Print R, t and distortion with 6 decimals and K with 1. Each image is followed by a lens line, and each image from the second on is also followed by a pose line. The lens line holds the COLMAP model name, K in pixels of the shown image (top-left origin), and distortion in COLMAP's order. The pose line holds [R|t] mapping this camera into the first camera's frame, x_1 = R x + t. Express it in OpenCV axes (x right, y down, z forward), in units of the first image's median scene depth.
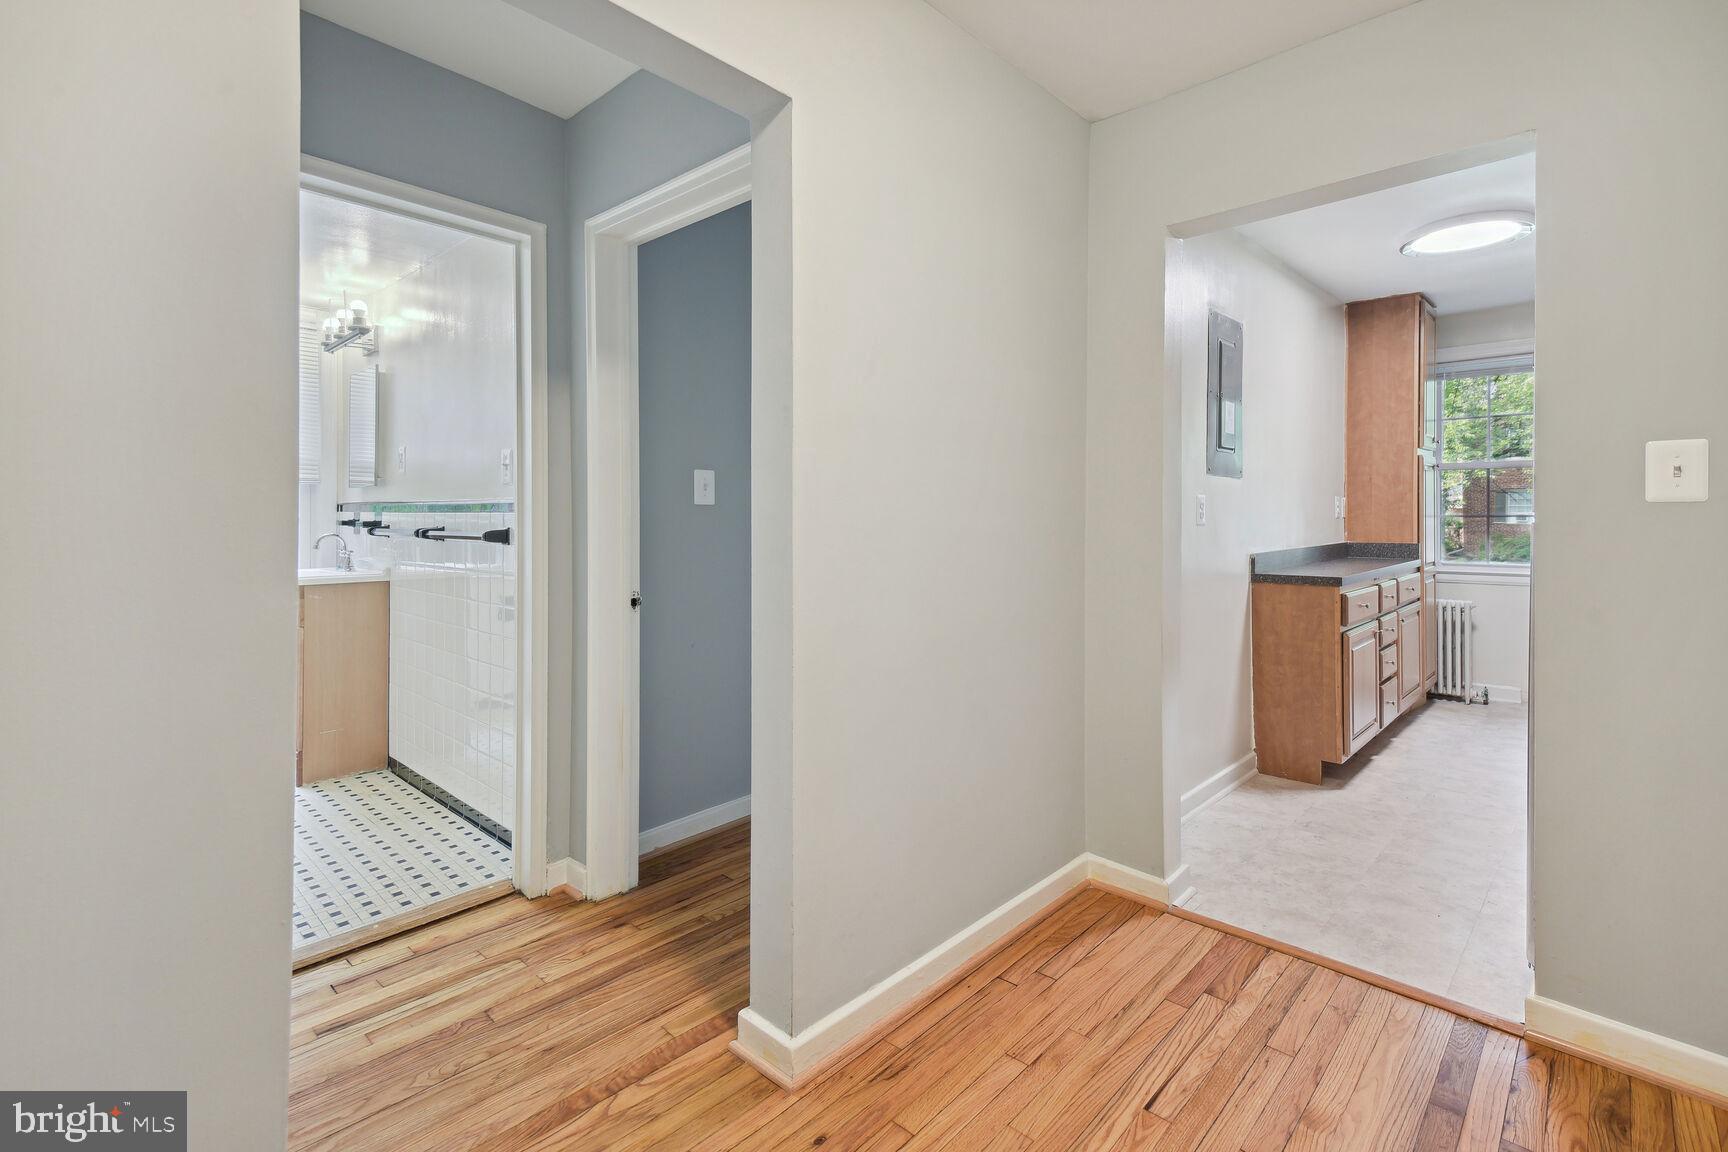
lens RADIAL K [[786.6, 0, 910.3], [0, 786.6, 521.0], [0, 0, 1]] dist [0.017675, -0.010443]
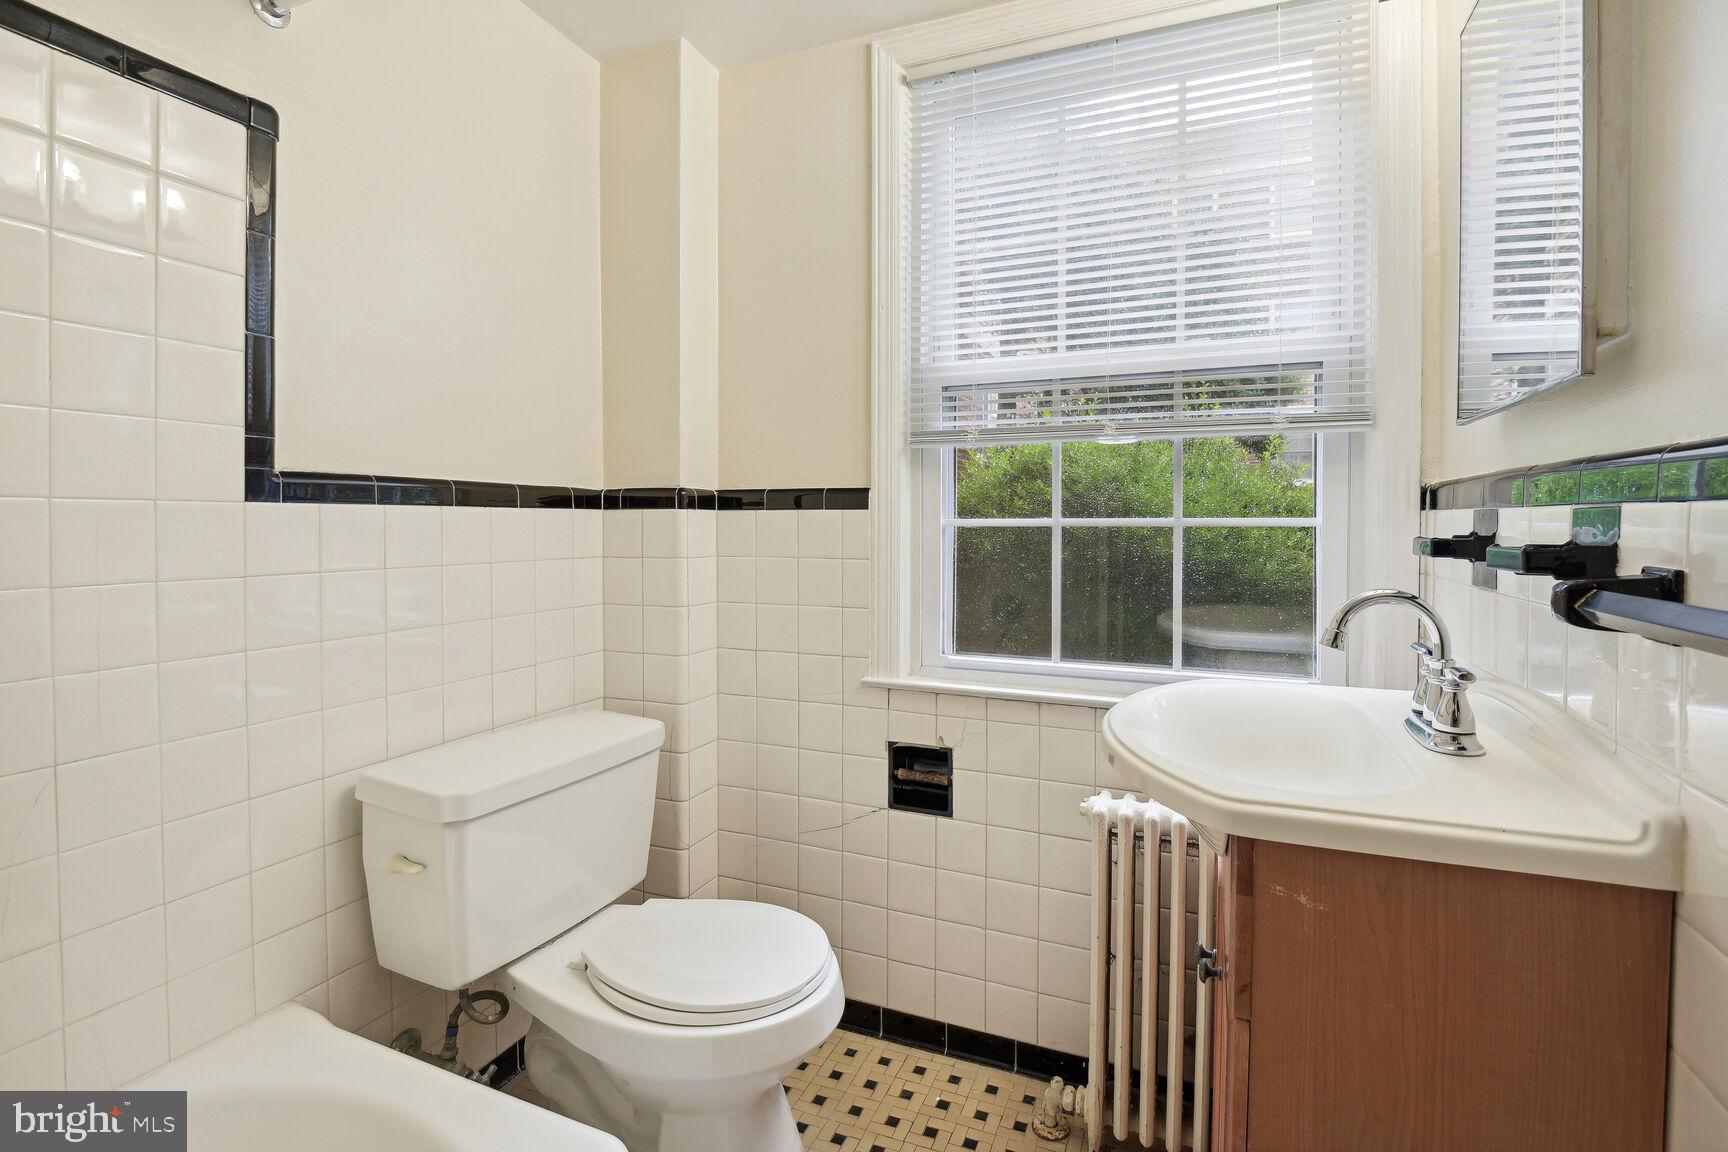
lens RADIAL K [[786.6, 0, 913.1], [0, 786.6, 532.1], [0, 0, 1]] dist [0.017675, -0.010443]
pose [[0.347732, 0.013731, -0.937493, -0.534398], [-0.008578, 0.999898, 0.011463, -0.004841], [0.937555, 0.004056, 0.347814, 0.751114]]
